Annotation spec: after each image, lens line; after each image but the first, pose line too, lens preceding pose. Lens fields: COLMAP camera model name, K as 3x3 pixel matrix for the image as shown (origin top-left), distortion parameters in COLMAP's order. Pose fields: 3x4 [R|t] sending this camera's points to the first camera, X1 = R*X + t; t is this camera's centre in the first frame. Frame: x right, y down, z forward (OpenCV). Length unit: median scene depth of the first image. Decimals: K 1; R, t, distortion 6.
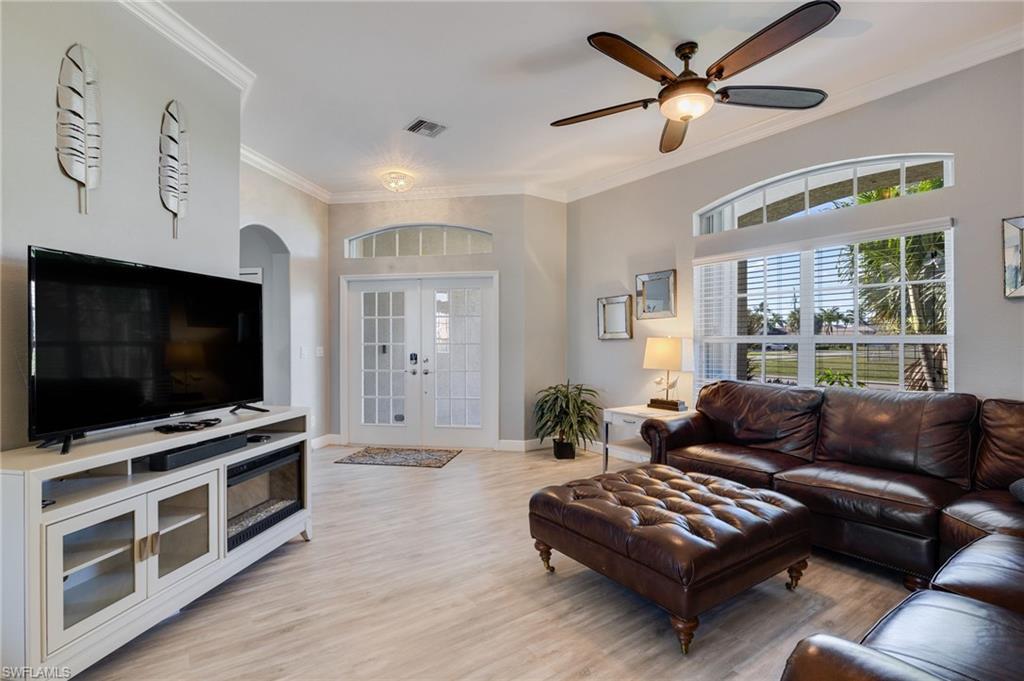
lens RADIAL K [[493.2, 0, 508.0], [0, 493.2, 340.3], [0, 0, 1]] dist [0.000101, -0.000938]
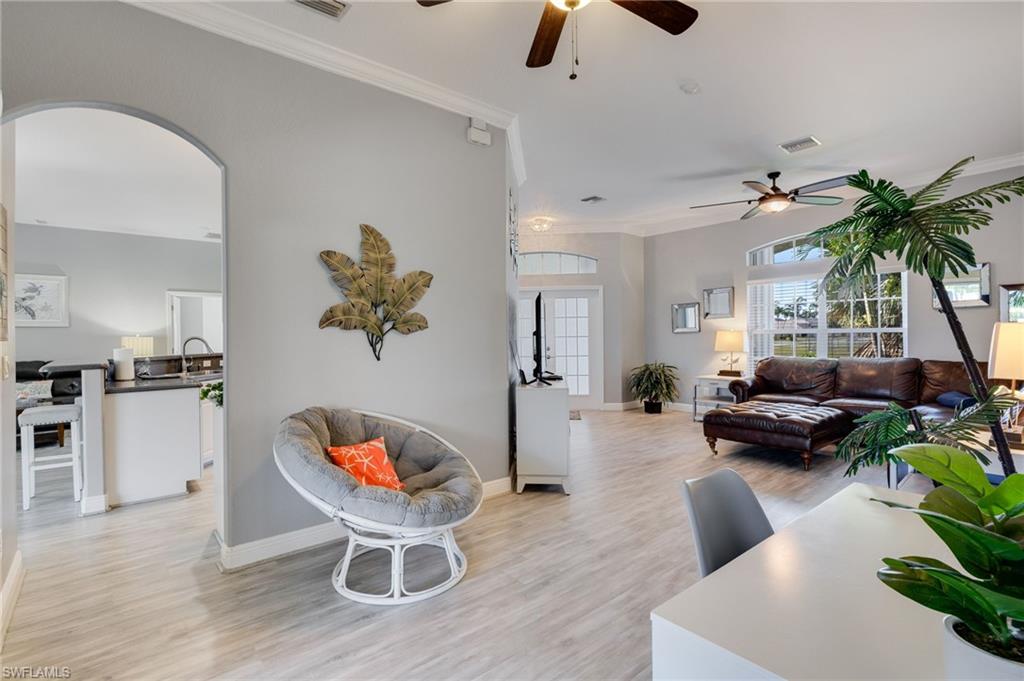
lens RADIAL K [[493.2, 0, 502.5], [0, 493.2, 339.8], [0, 0, 1]] dist [0.000101, -0.000938]
pose [[0.995973, -0.010794, 0.089004, -0.556726], [0.009911, 0.999897, 0.010351, -0.000705], [-0.089106, -0.009427, 0.995978, -0.512155]]
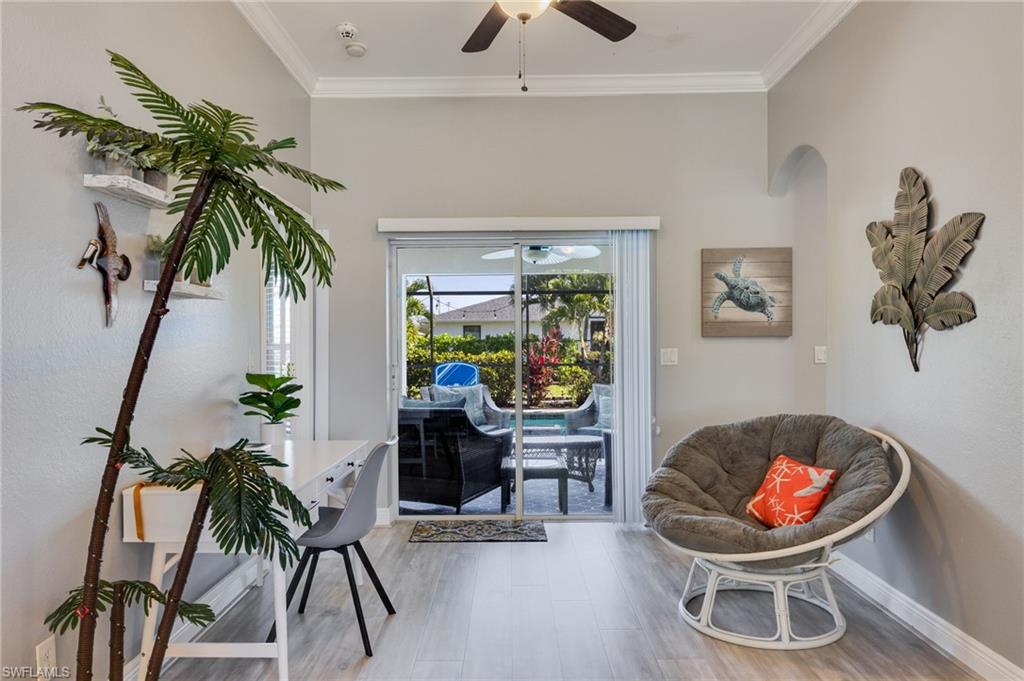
lens RADIAL K [[707.4, 0, 512.9], [0, 707.4, 343.3], [0, 0, 1]] dist [-0.040341, -0.001172]
pose [[-0.559590, 0.014375, -0.828645, 0.119509], [0.011338, 0.999889, 0.009689, -0.001992], [0.828692, -0.003973, -0.559690, 0.317739]]
